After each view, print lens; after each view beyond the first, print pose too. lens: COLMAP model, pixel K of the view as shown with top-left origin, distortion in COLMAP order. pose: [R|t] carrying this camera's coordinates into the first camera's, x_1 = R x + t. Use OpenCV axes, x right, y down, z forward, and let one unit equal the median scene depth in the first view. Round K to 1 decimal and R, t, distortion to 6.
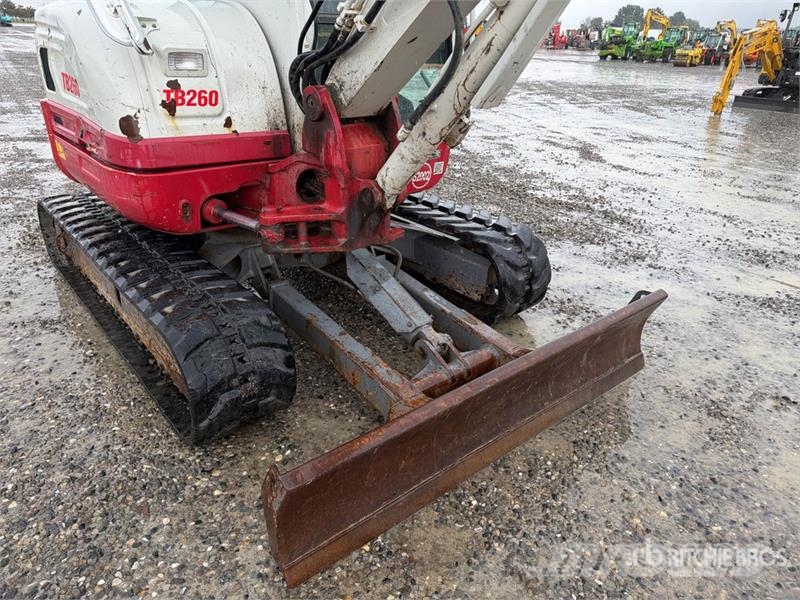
lens RADIAL K [[558.9, 0, 402.2], [0, 558.9, 295.6], [0, 0, 1]] dist [0.092947, -0.130014]
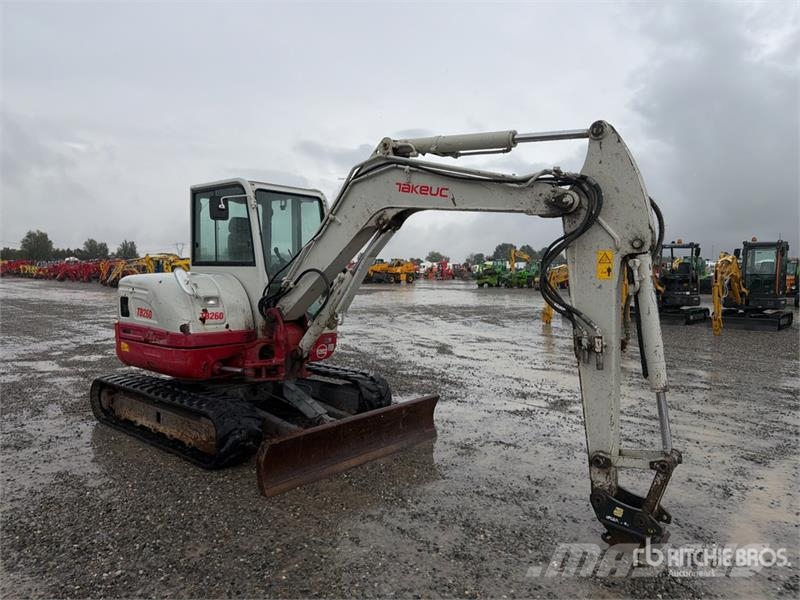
lens RADIAL K [[556.7, 0, 400.0], [0, 556.7, 300.0], [0, 0, 1]] dist [0.137432, -0.213392]
pose [[0.987444, -0.033911, 0.154288, 0.013079], [0.088335, 0.928248, -0.361320, 0.408165], [-0.130965, 0.370412, 0.919589, -1.027942]]
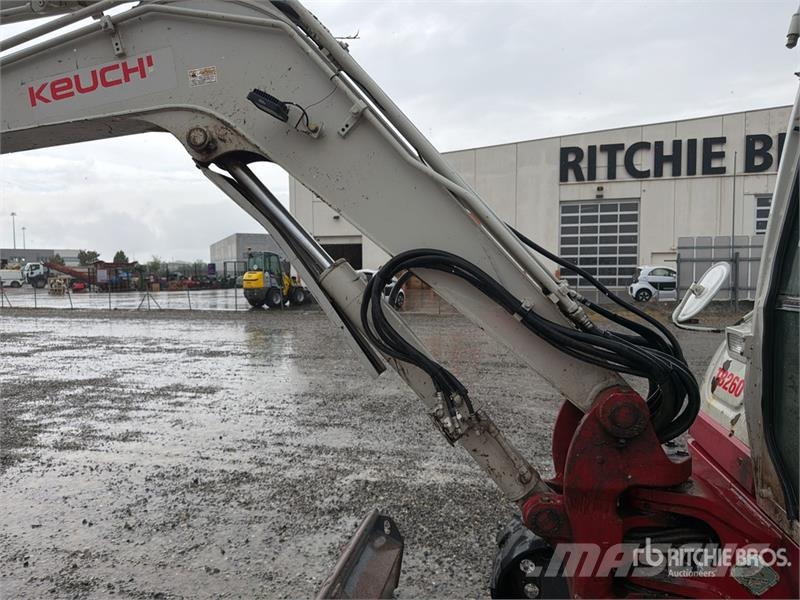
lens RADIAL K [[566.4, 0, 400.0], [0, 566.4, 300.0], [0, 0, 1]] dist [0.010285, -0.003416]
pose [[-0.785087, -0.000003, -0.619385, 0.510026], [-0.280237, 0.891794, 0.355204, -0.569573], [0.552363, 0.452441, -0.700137, 1.154774]]
